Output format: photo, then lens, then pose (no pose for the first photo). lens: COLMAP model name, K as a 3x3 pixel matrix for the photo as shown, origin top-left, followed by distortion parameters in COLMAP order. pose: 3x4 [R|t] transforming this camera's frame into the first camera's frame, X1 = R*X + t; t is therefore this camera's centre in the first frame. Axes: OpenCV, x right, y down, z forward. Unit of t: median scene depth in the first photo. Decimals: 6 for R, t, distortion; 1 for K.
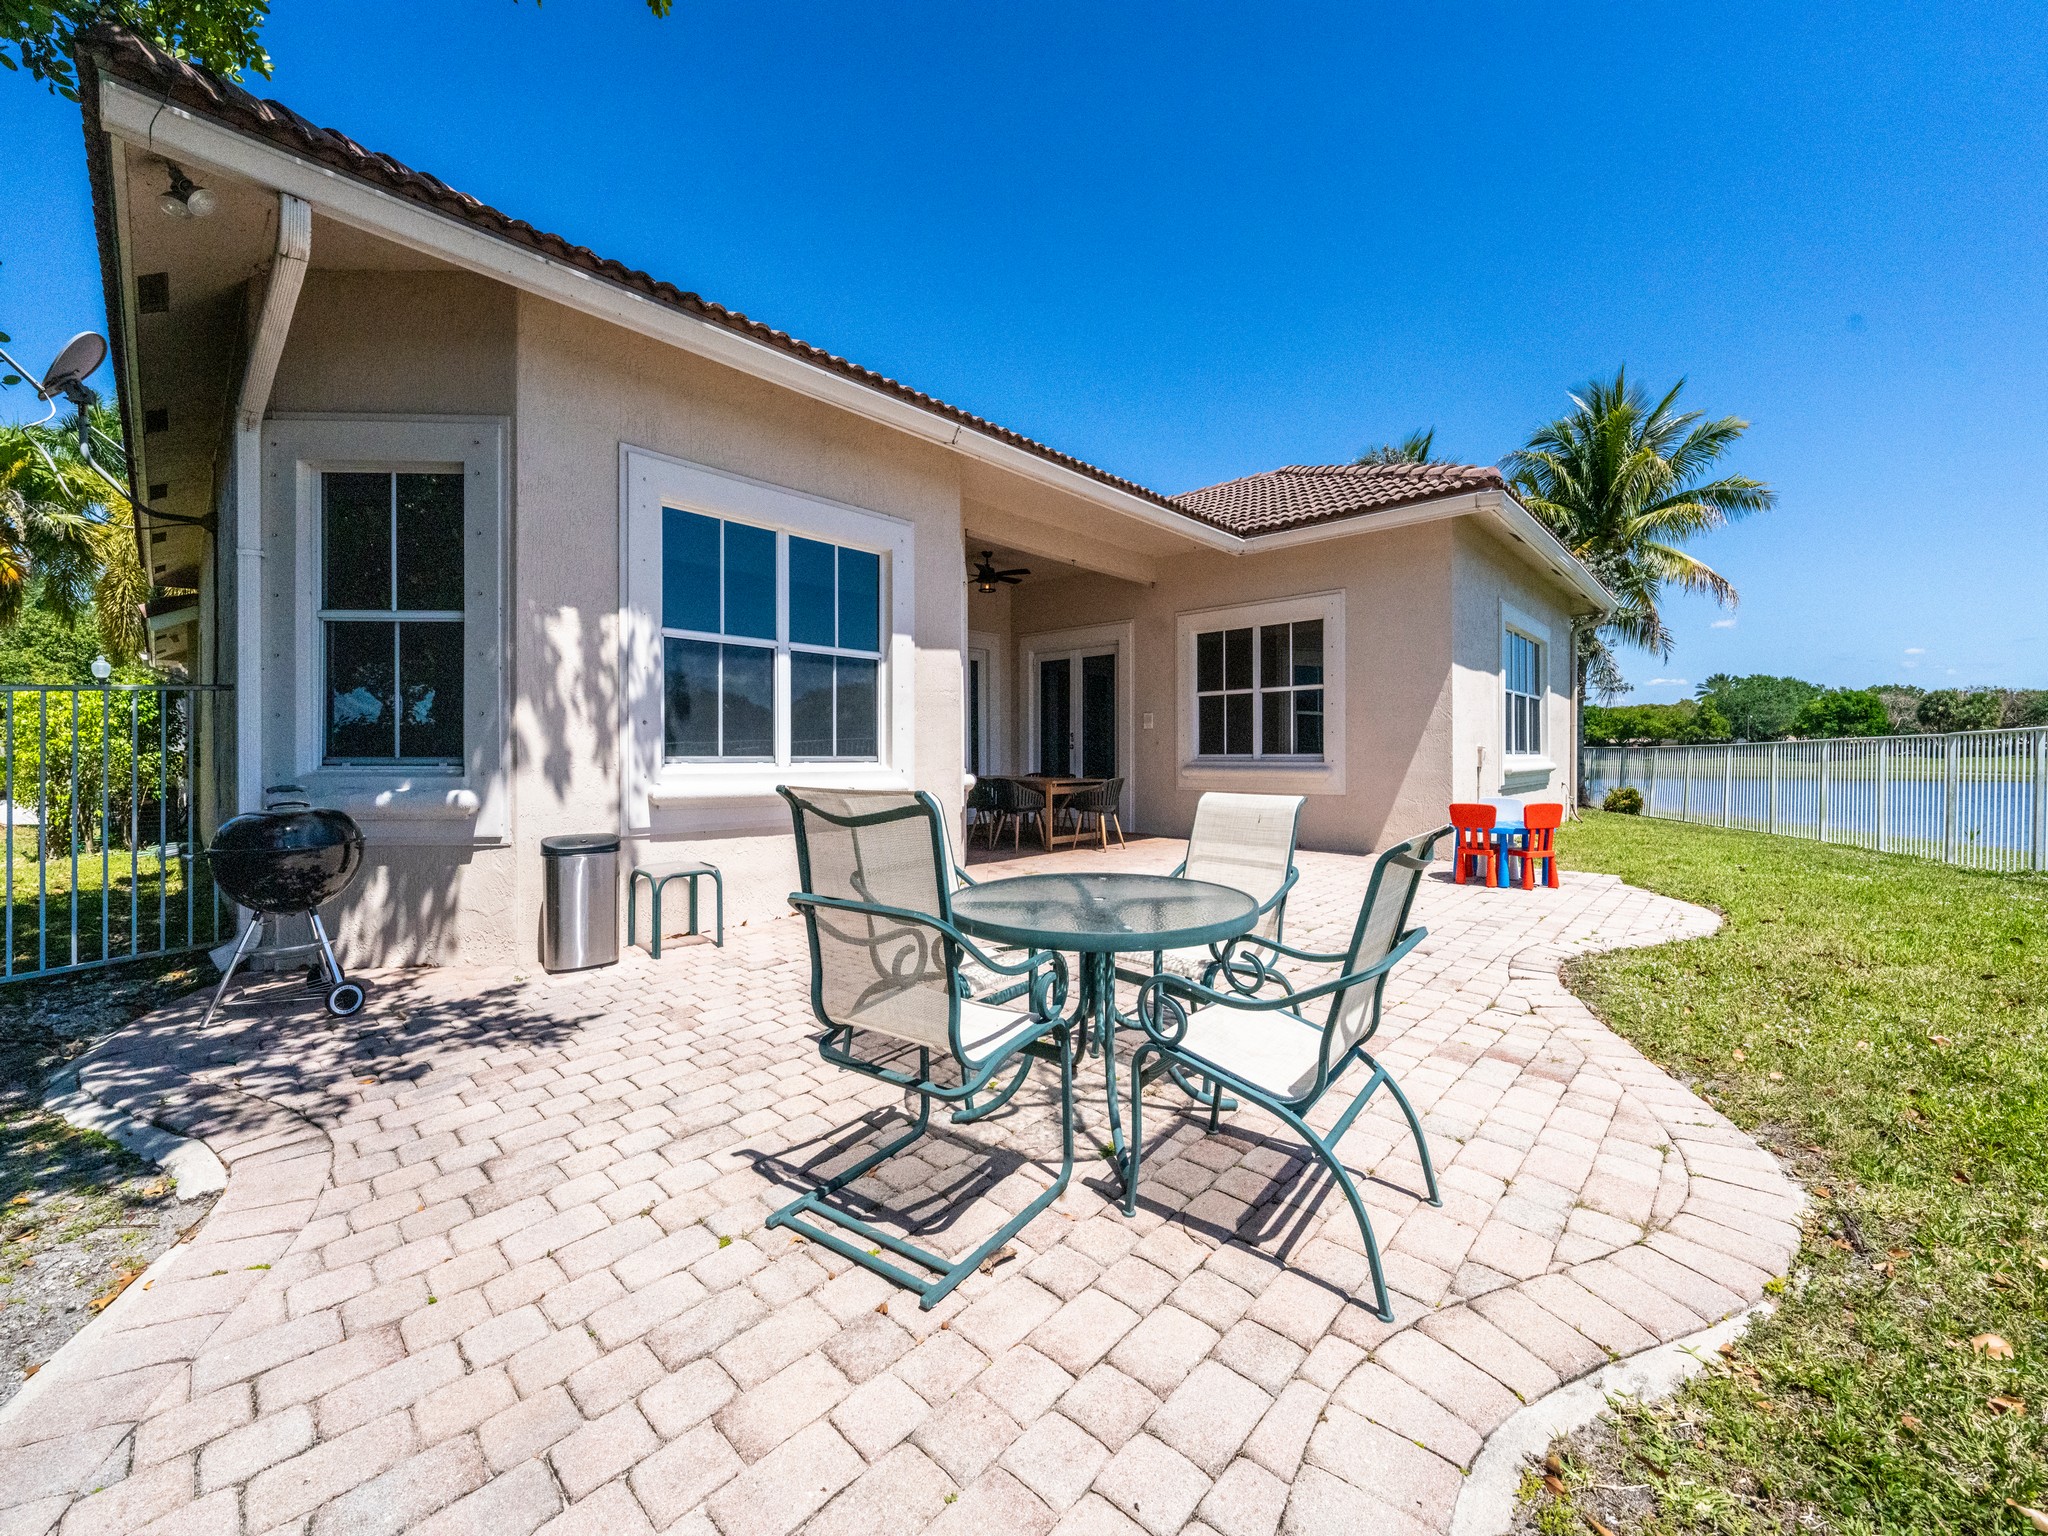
lens RADIAL K [[805.2, 0, 1024.0], [0, 805.2, 768.0], [0, 0, 1]] dist [0.000186, -0.000040]
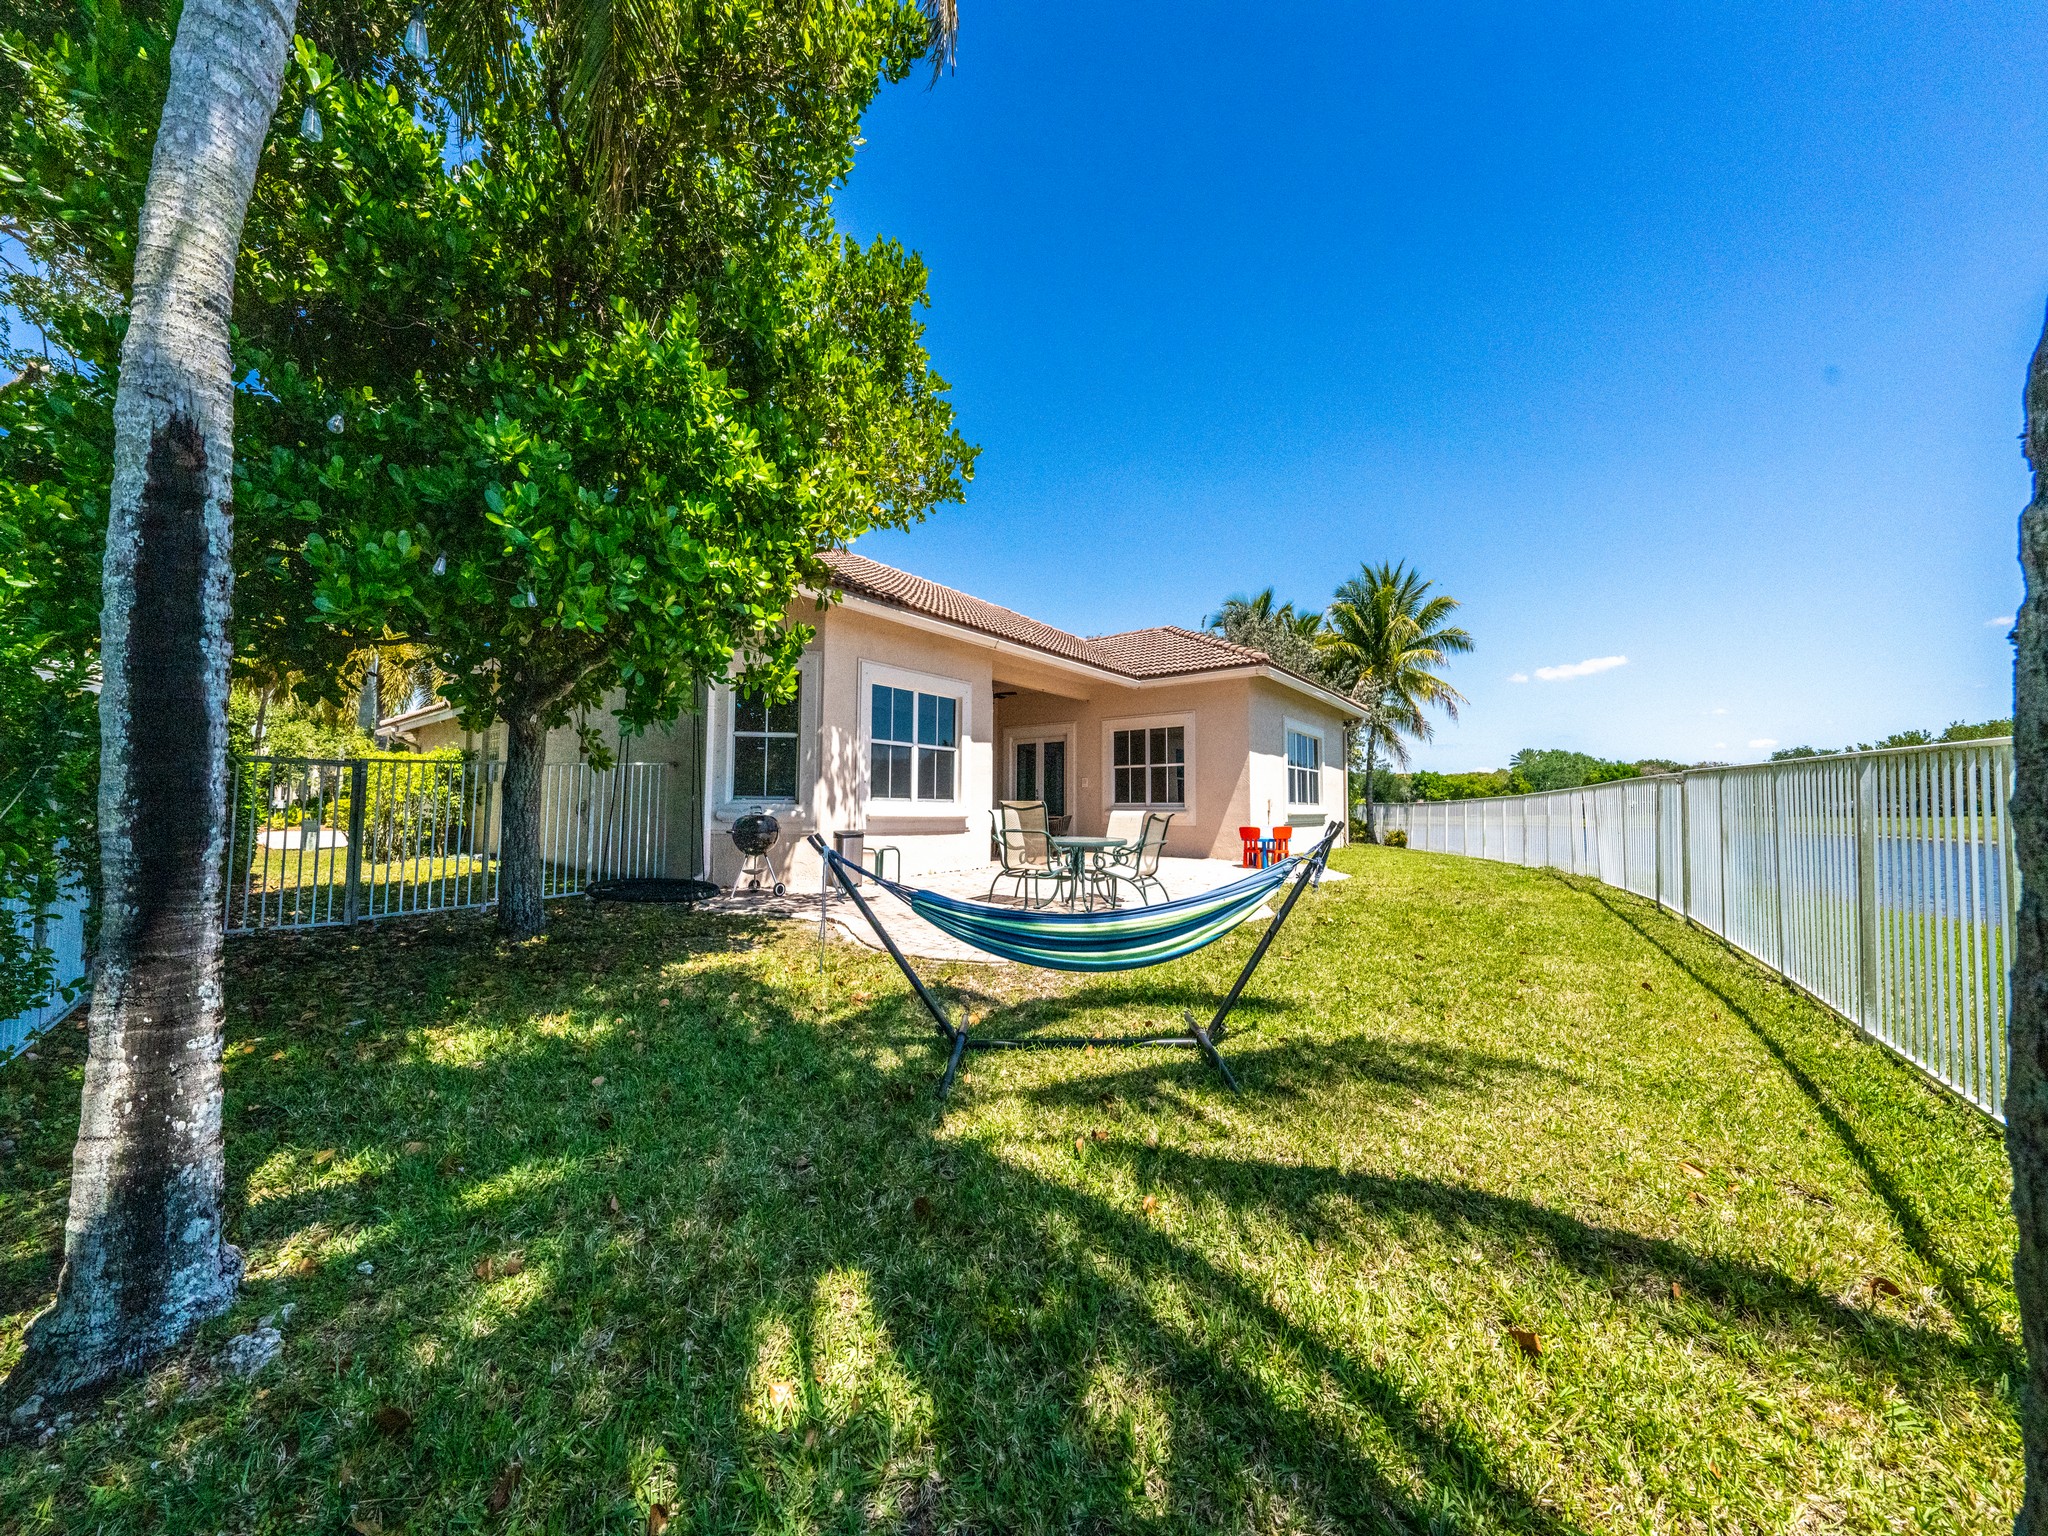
lens RADIAL K [[743.2, 0, 1014.9], [0, 743.2, 778.8], [0, 0, 1]] dist [-0.001374, -0.000173]
pose [[0.997337, 0.012846, 0.071790, -0.156952], [-0.008673, 0.998271, -0.058141, 0.038418], [-0.072413, 0.057364, 0.995724, -0.812803]]
